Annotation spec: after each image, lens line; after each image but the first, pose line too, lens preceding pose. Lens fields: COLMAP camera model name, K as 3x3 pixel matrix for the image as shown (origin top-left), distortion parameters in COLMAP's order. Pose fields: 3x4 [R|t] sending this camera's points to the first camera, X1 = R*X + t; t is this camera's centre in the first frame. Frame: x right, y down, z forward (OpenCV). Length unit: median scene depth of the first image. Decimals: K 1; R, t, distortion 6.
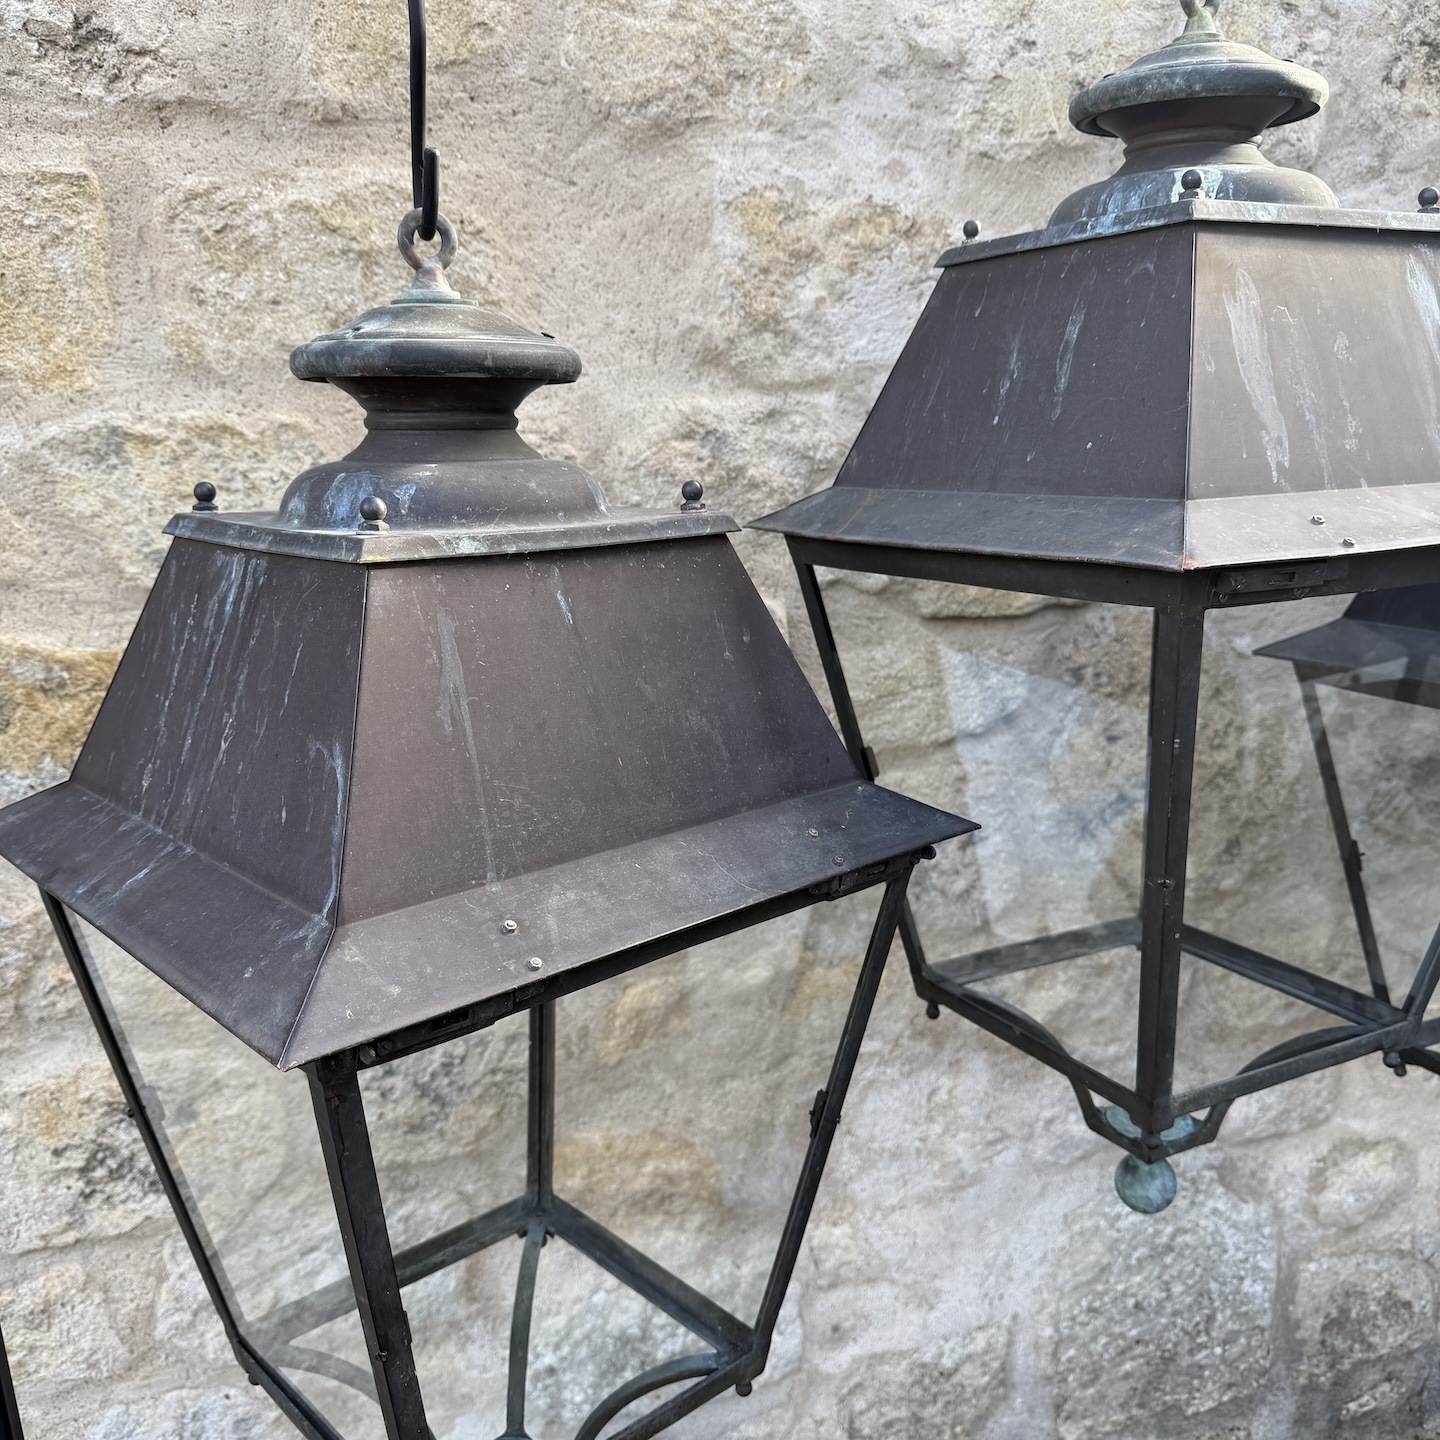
lens RADIAL K [[1412.7, 0, 733.5], [0, 1412.7, 741.7], [0, 0, 1]] dist [0.122463, -0.281575]
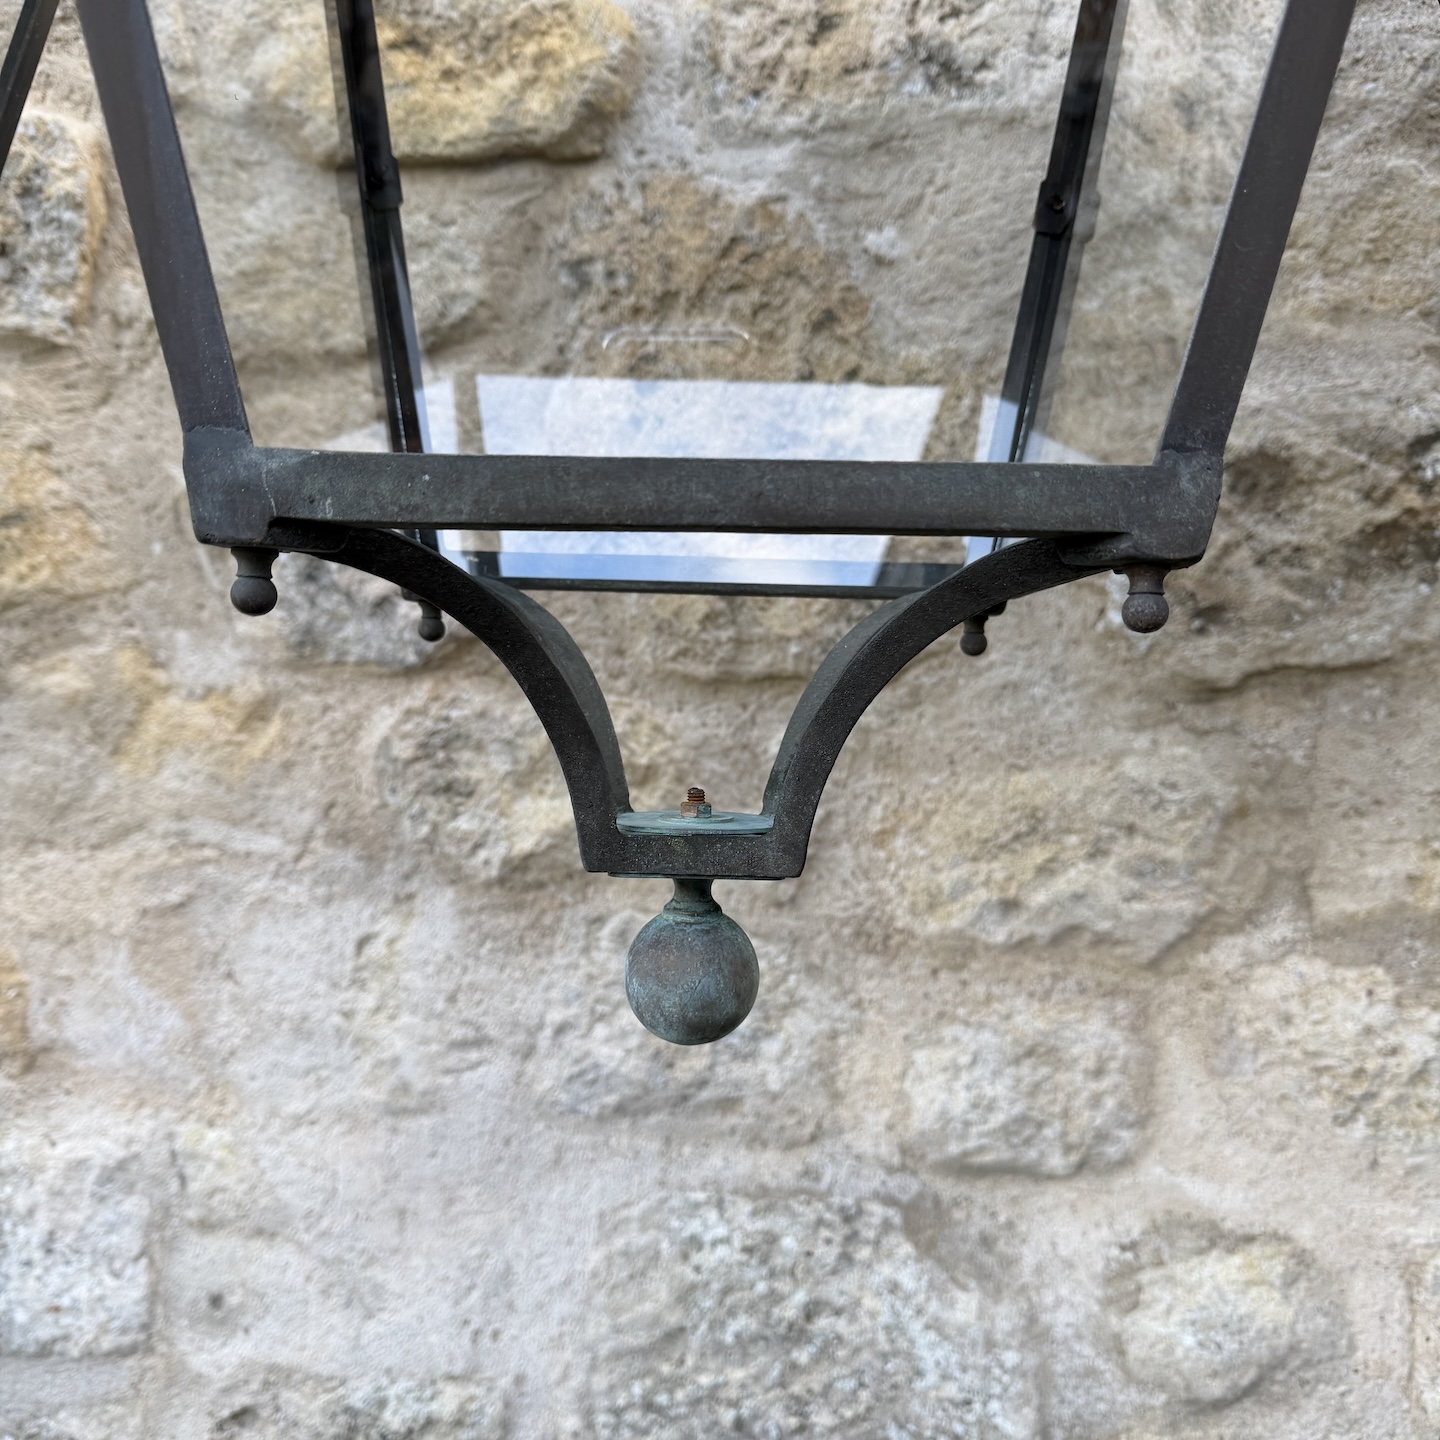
lens RADIAL K [[1354.6, 0, 716.0], [0, 1354.6, 723.6], [0, 0, 1]] dist [0.160962, -0.389976]
pose [[0.907526, 0.049612, -0.417056, 0.603533], [-0.132335, 0.976196, -0.171839, 0.265445], [0.398603, 0.211140, 0.892489, 0.548693]]
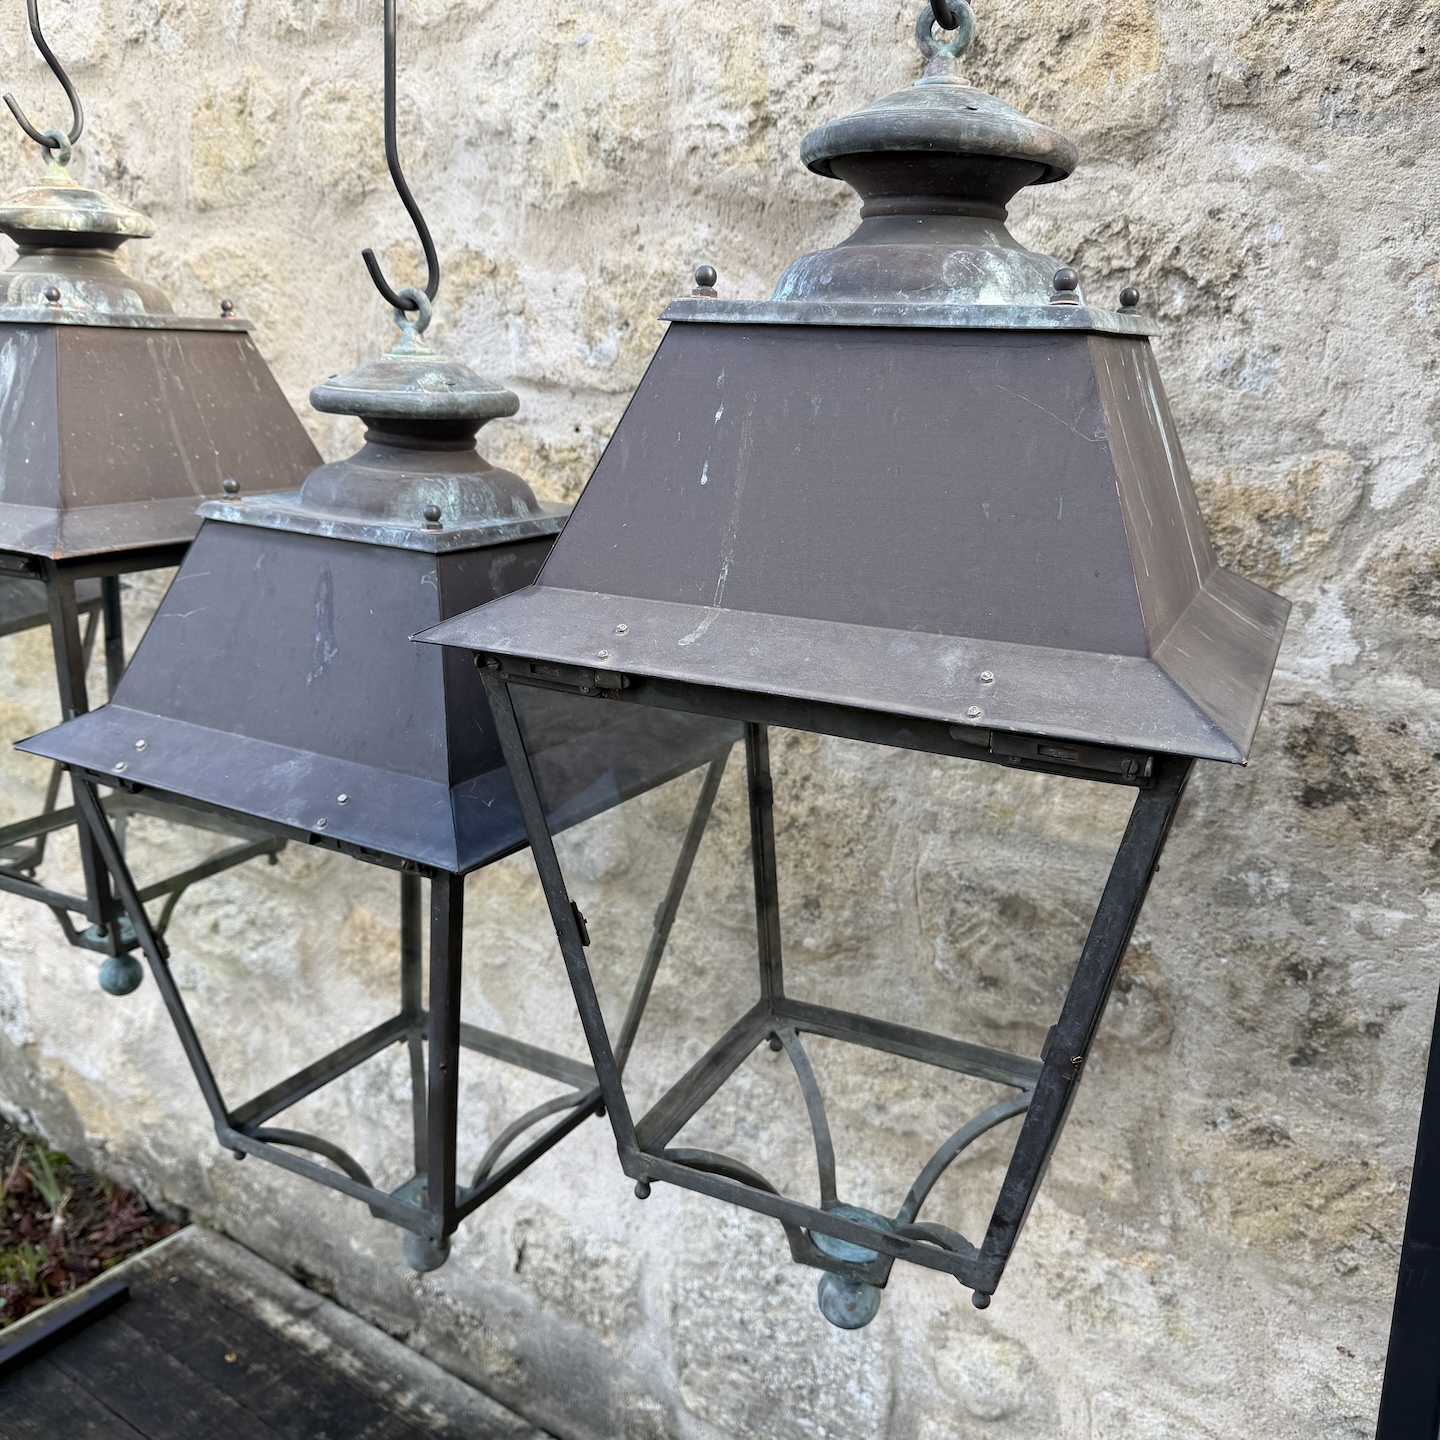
lens RADIAL K [[1347.8, 0, 717.6], [0, 1347.8, 730.2], [0, 0, 1]] dist [0.143053, -0.330400]
pose [[0.586076, 0.261673, -0.766839, 1.116245], [-0.234171, 0.960731, 0.148864, -0.184160], [0.775679, 0.092326, 0.624338, 0.422684]]
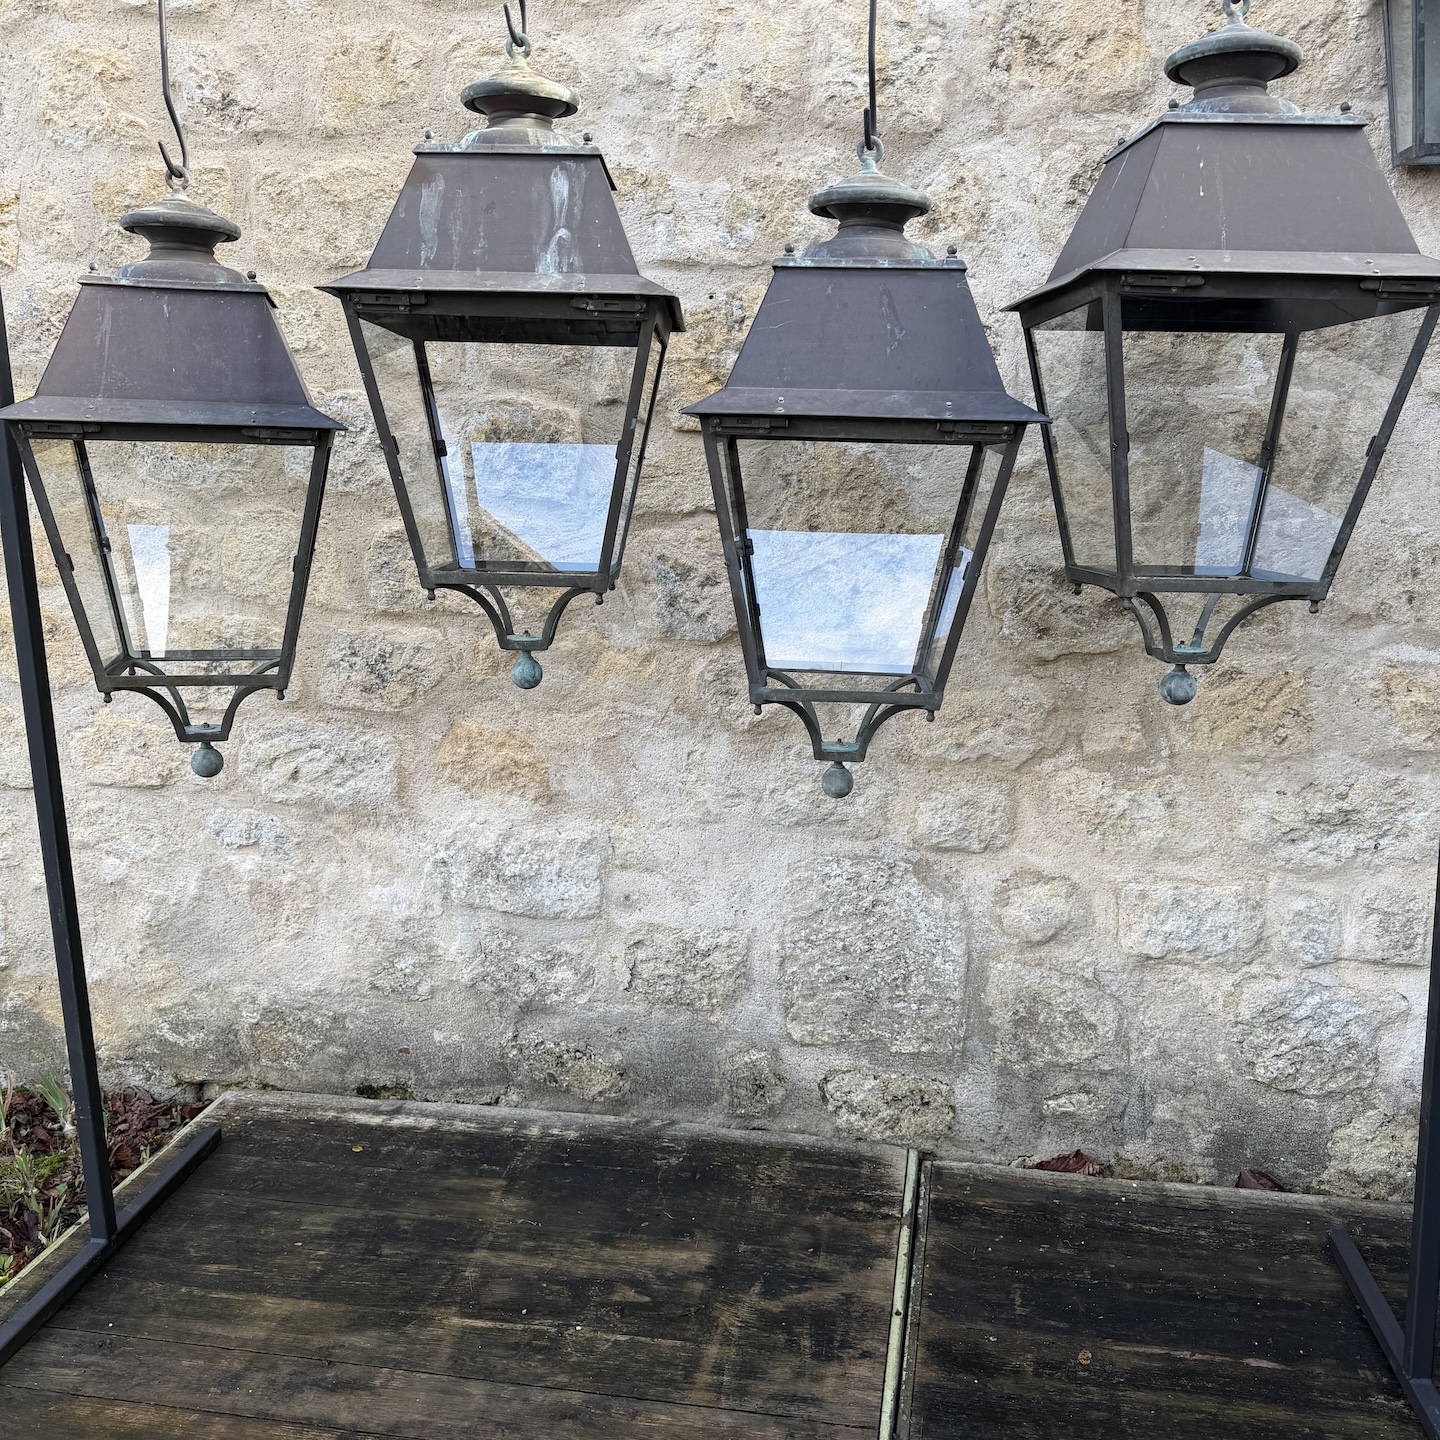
lens RADIAL K [[1344.8, 0, 713.2], [0, 1344.8, 729.2], [0, 0, 1]] dist [0.176522, -0.390171]
pose [[0.874110, 0.135839, -0.466347, 0.941776], [-0.146232, 0.989151, 0.014030, 0.221311], [0.463194, 0.055931, 0.884490, -0.317855]]
